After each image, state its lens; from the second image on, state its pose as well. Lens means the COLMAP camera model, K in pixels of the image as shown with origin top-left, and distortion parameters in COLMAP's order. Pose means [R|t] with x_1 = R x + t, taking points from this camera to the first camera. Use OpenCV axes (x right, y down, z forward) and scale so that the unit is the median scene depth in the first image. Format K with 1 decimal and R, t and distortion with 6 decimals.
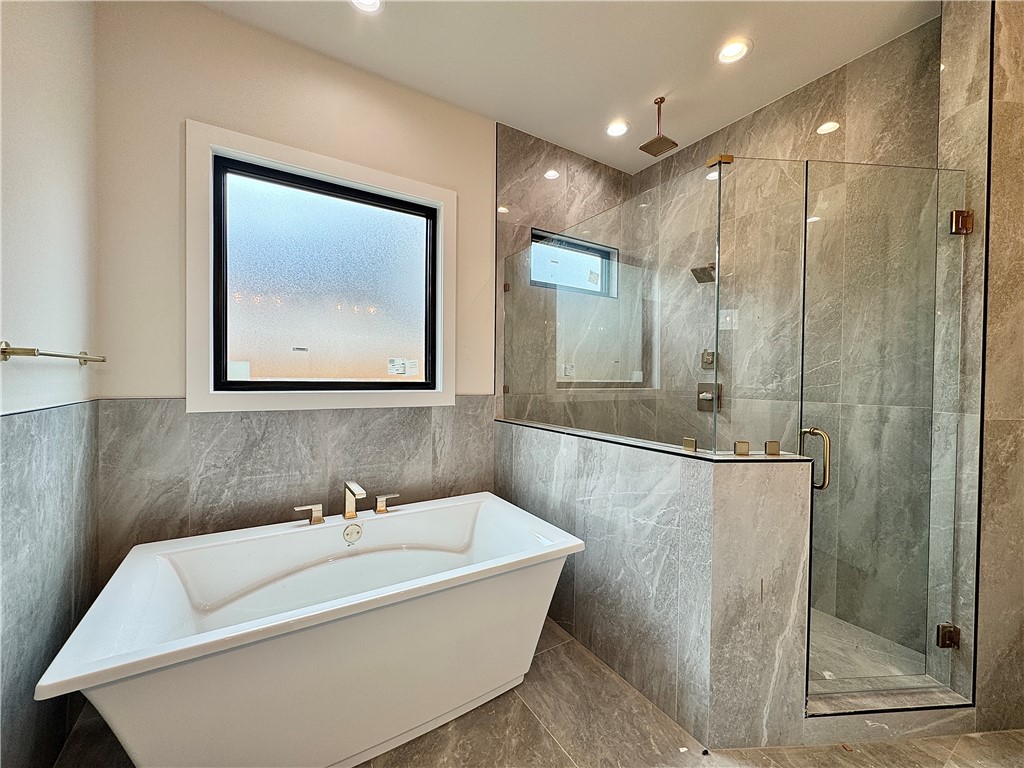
lens RADIAL K [[412.0, 0, 513.3], [0, 412.0, 383.6], [0, 0, 1]] dist [-0.003338, 0.000357]
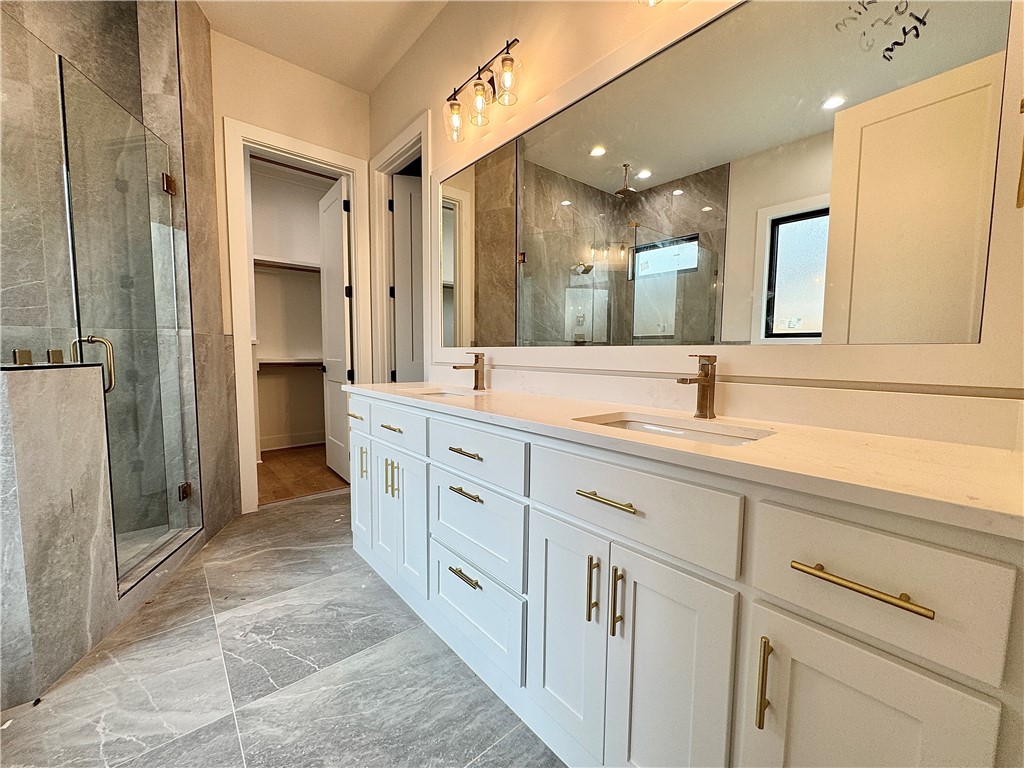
lens RADIAL K [[412.0, 0, 512.5], [0, 412.0, 384.1], [0, 0, 1]] dist [-0.003338, 0.000357]
pose [[-0.149443, -0.088991, 0.984758, -0.452804], [0.002480, 0.995905, 0.090375, 0.137537], [-0.988767, 0.015948, -0.148610, 0.109091]]
